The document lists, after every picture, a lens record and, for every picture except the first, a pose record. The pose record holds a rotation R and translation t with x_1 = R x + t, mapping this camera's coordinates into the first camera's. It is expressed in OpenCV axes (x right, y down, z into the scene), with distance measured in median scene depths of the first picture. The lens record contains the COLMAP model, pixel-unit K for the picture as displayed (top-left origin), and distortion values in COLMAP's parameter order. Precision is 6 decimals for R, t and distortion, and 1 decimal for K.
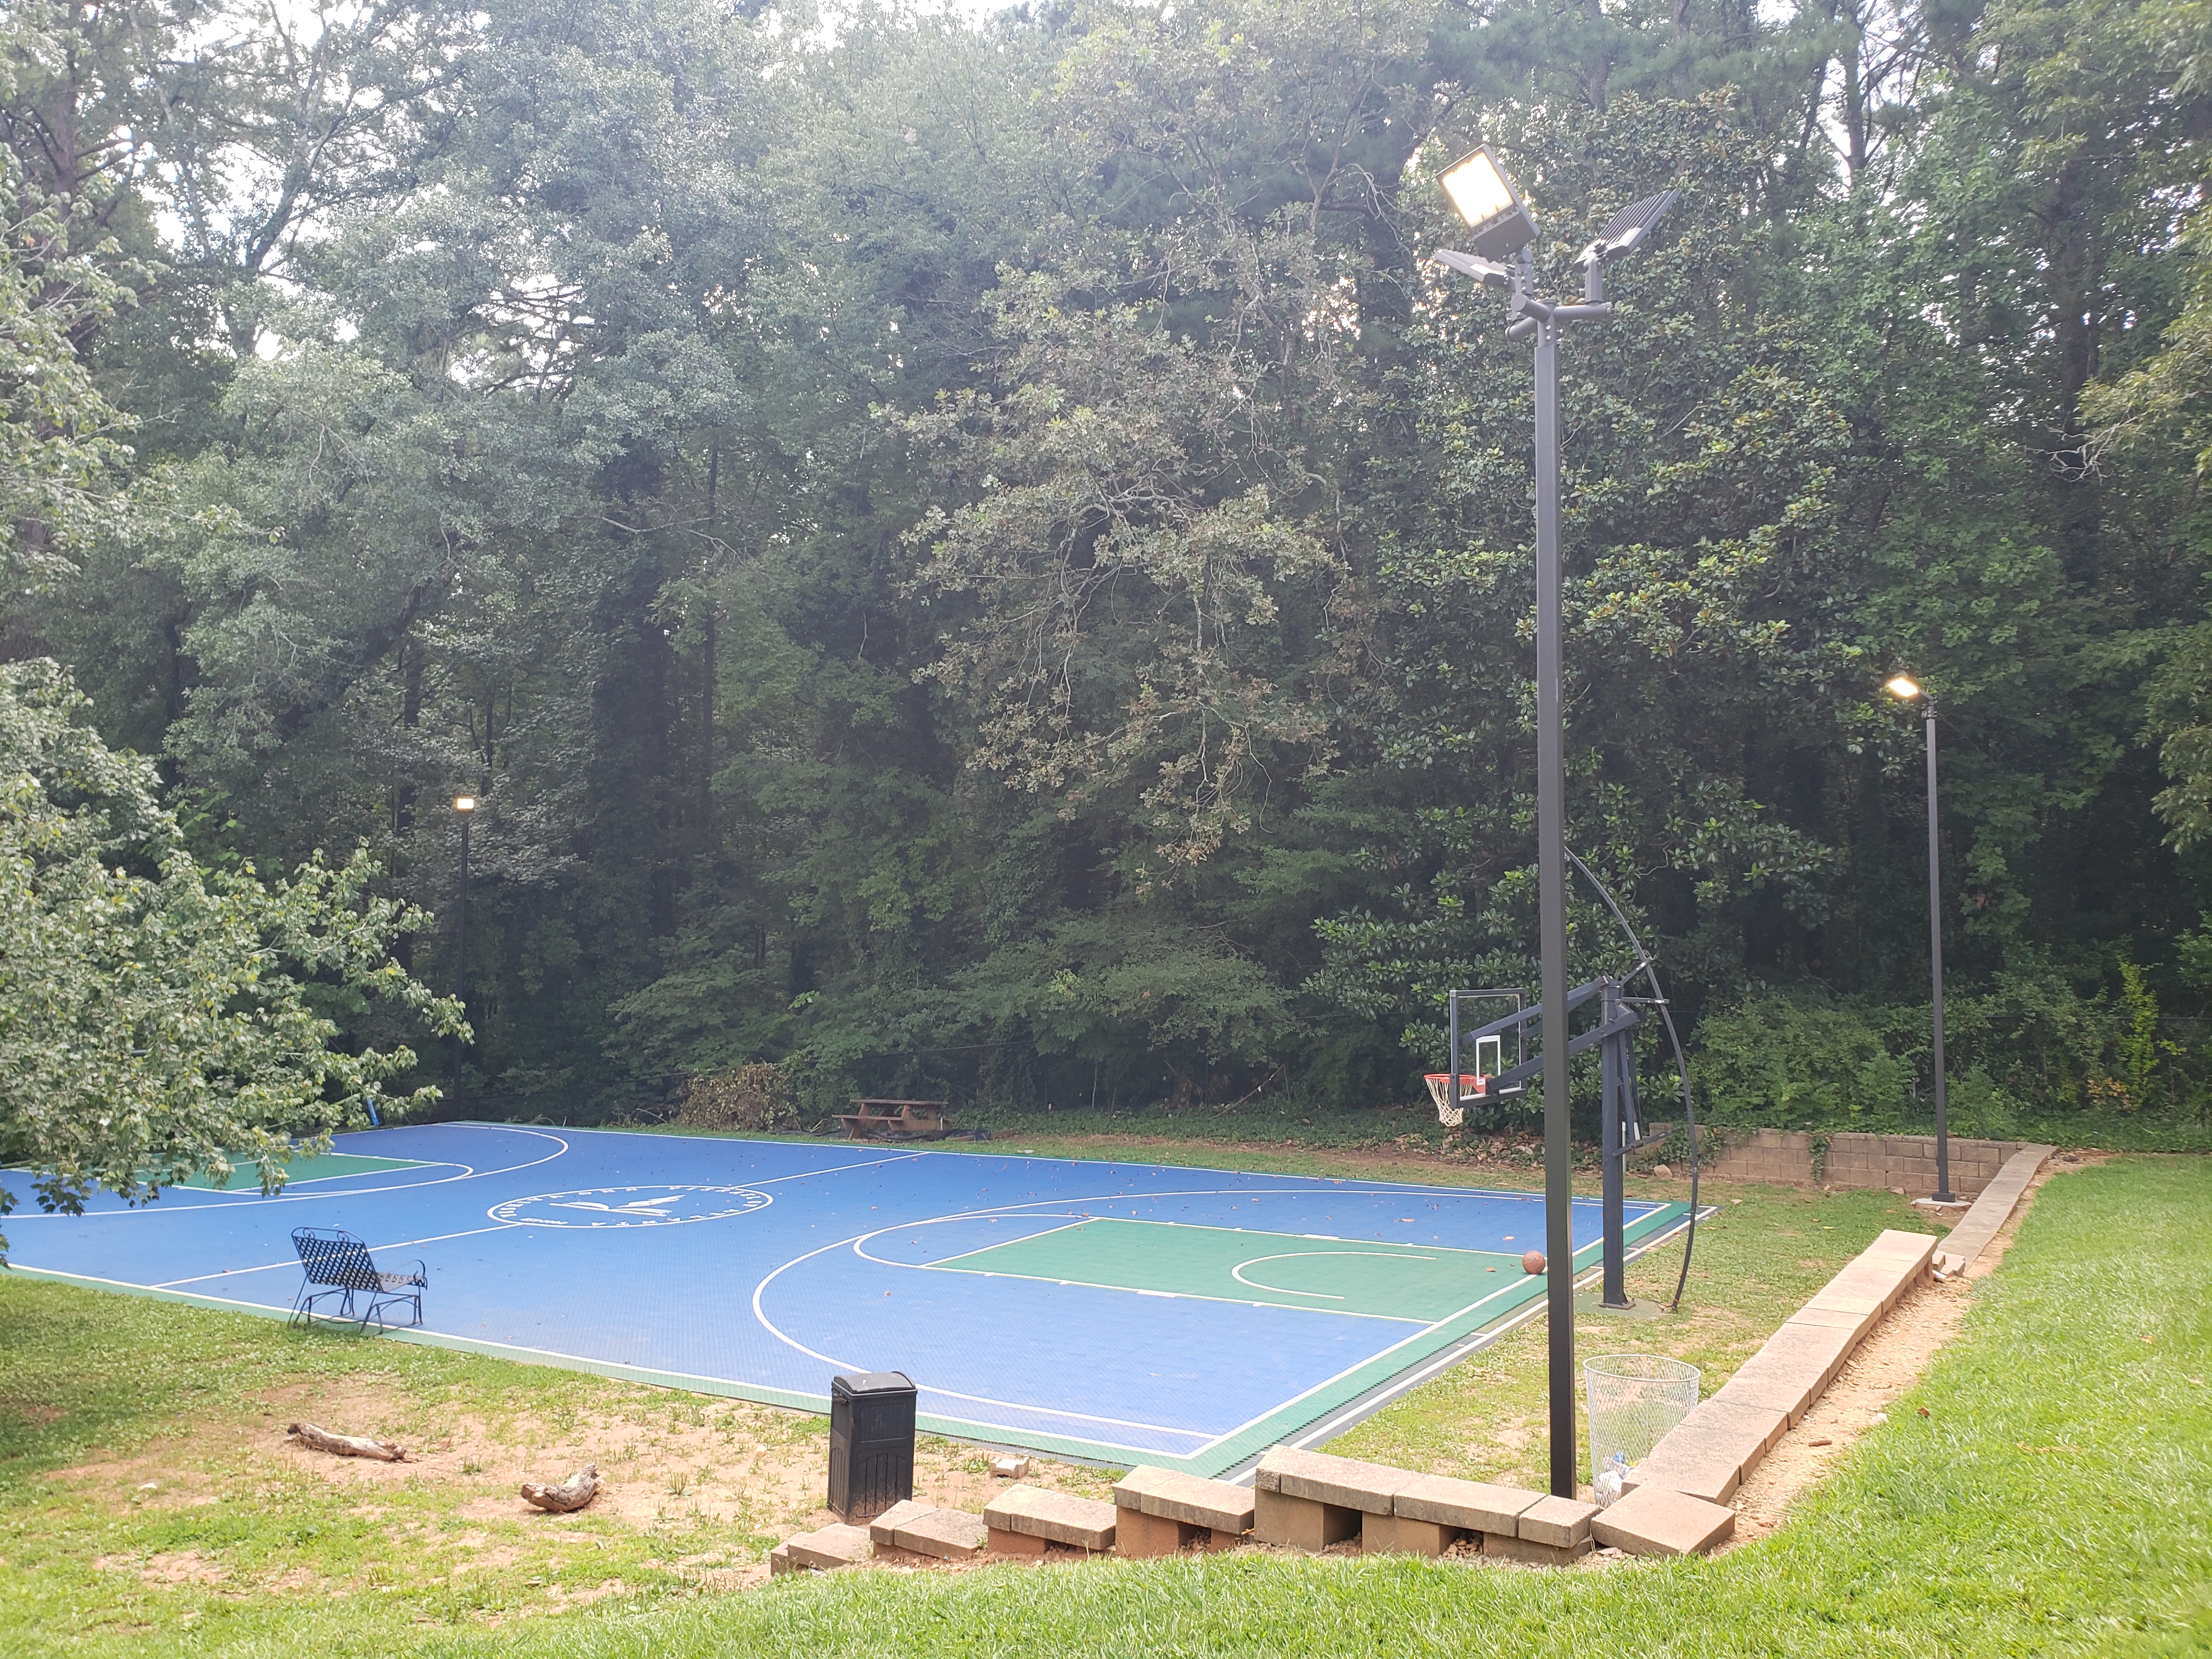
lens RADIAL K [[1804.5, 0, 1099.5], [0, 1804.5, 832.2], [0, 0, 1]] dist [0.023275, -0.002333]
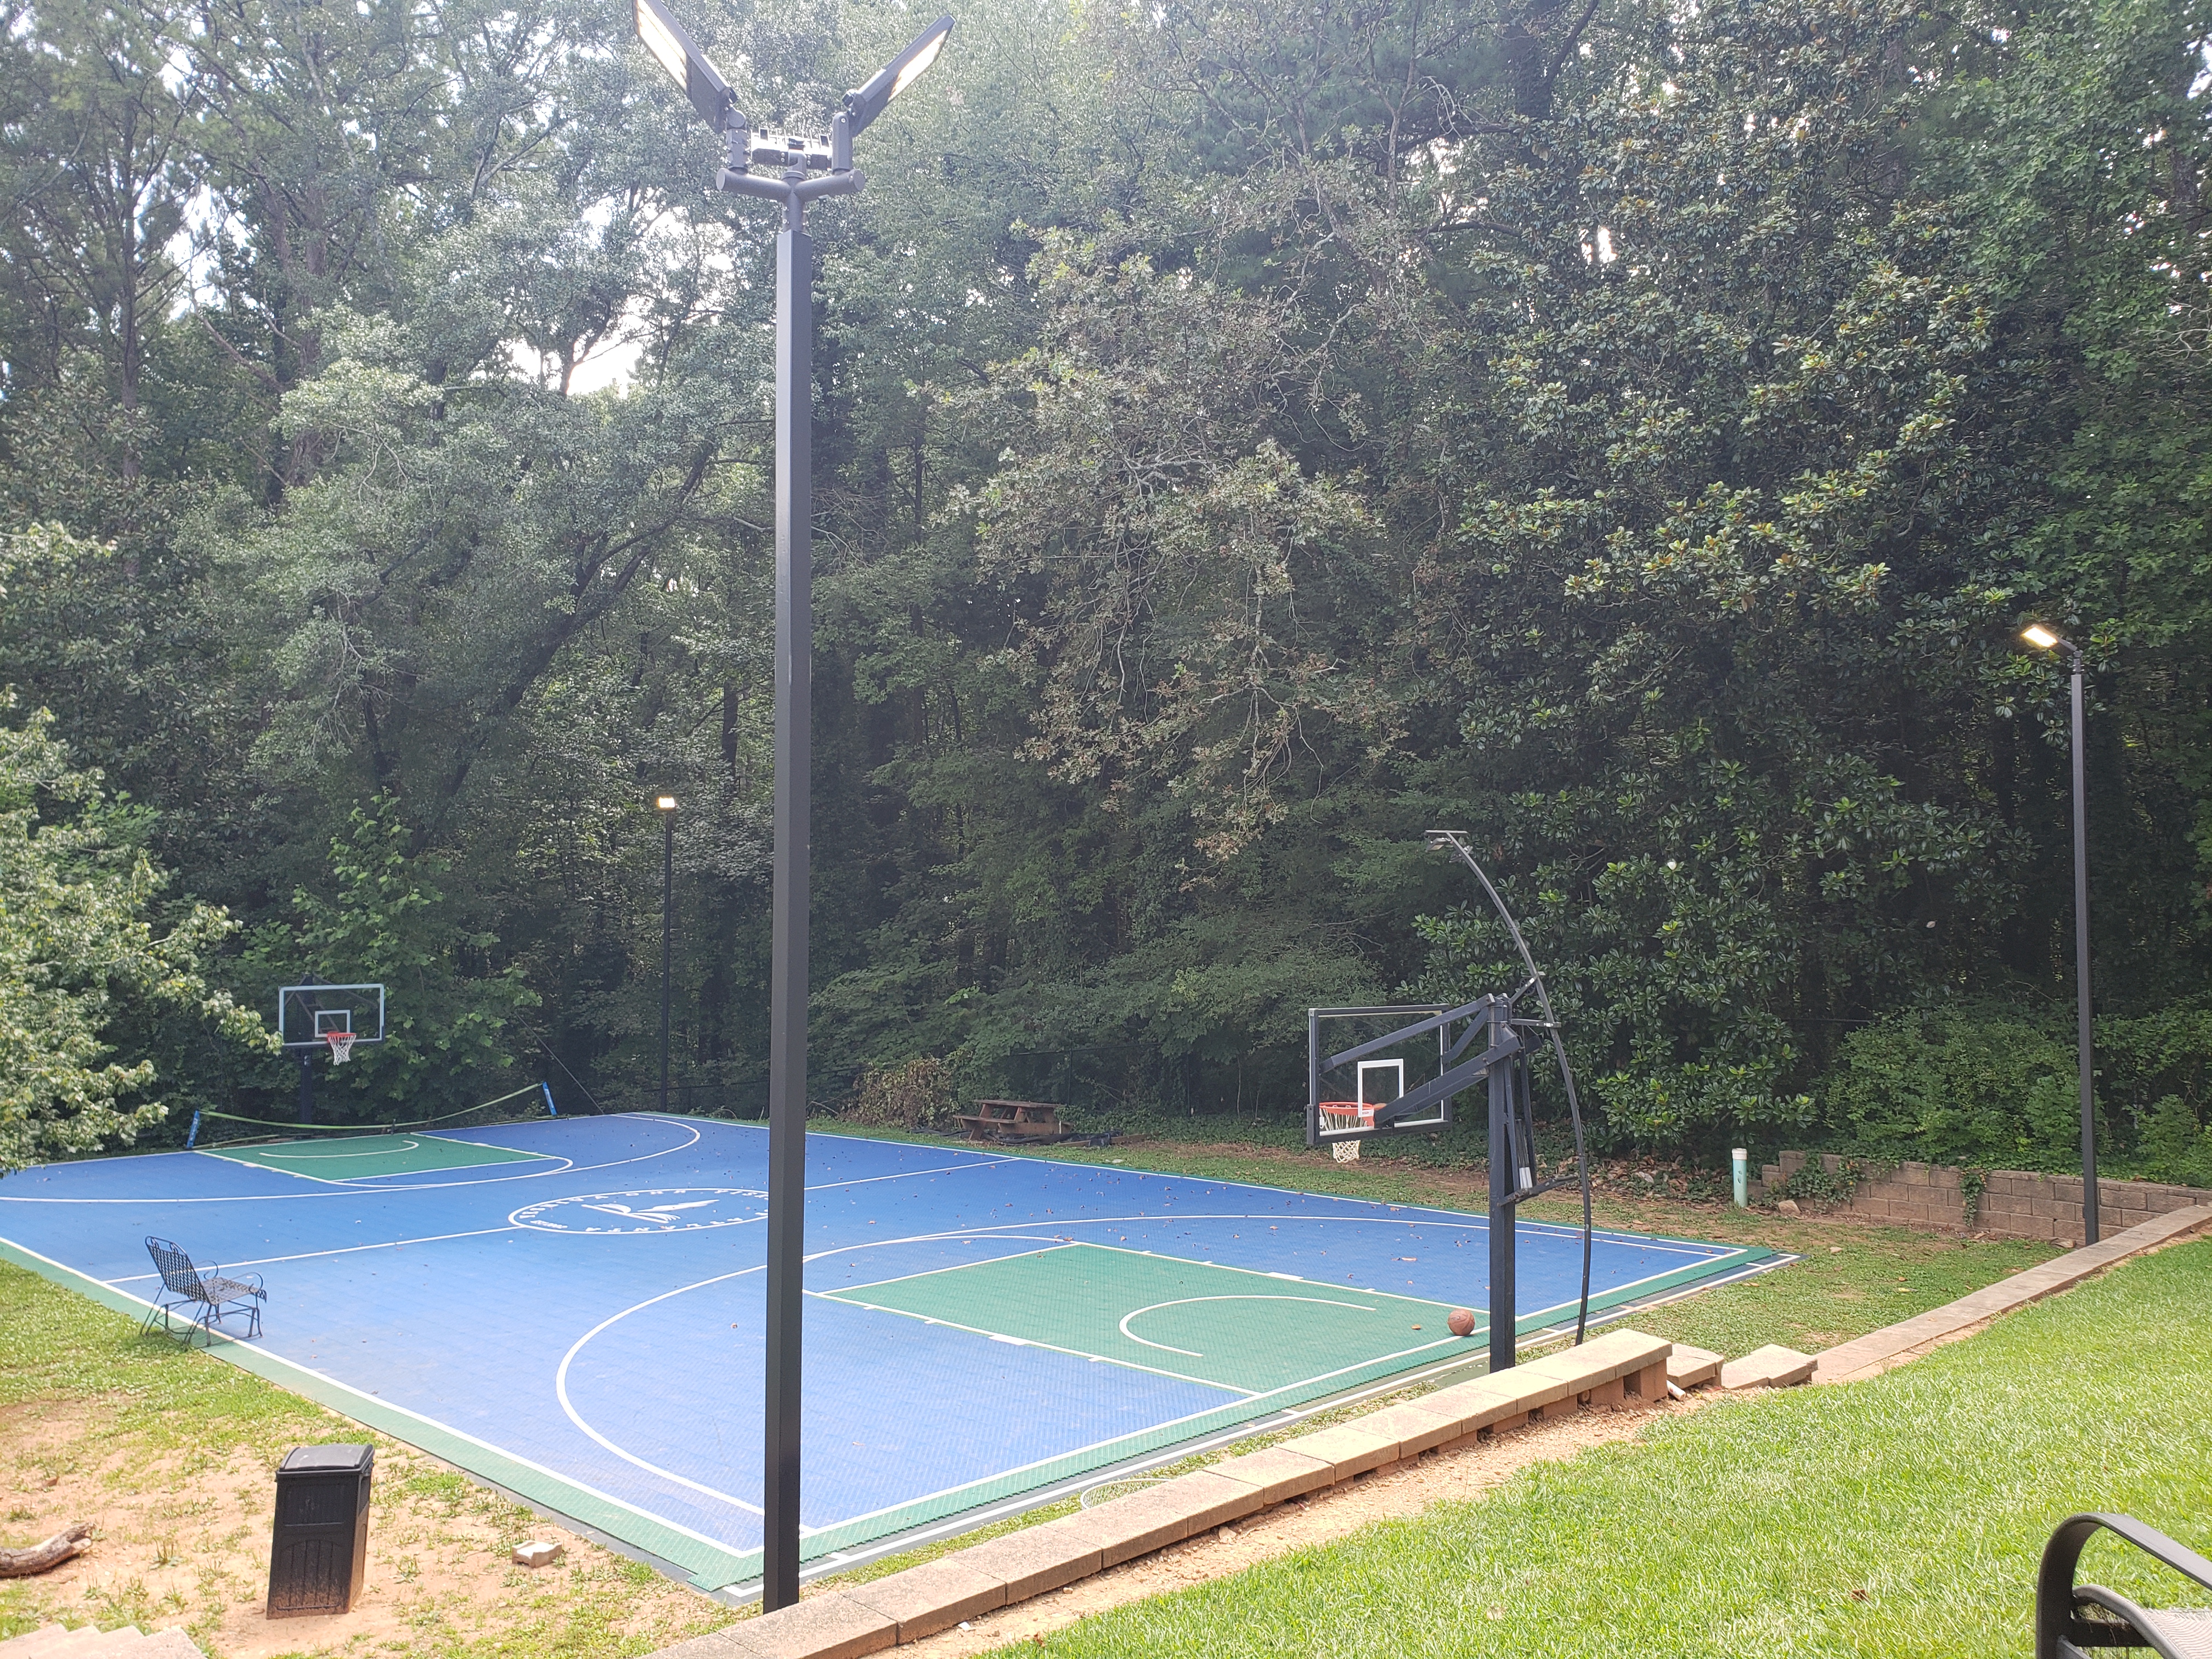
lens RADIAL K [[1804.5, 0, 1099.5], [0, 1804.5, 832.2], [0, 0, 1]] dist [0.023275, -0.002333]
pose [[0.972916, -0.014263, -0.230719, 0.196762], [0.016597, 0.999829, 0.008179, -0.004404], [0.230562, -0.011787, 0.972986, 0.087084]]
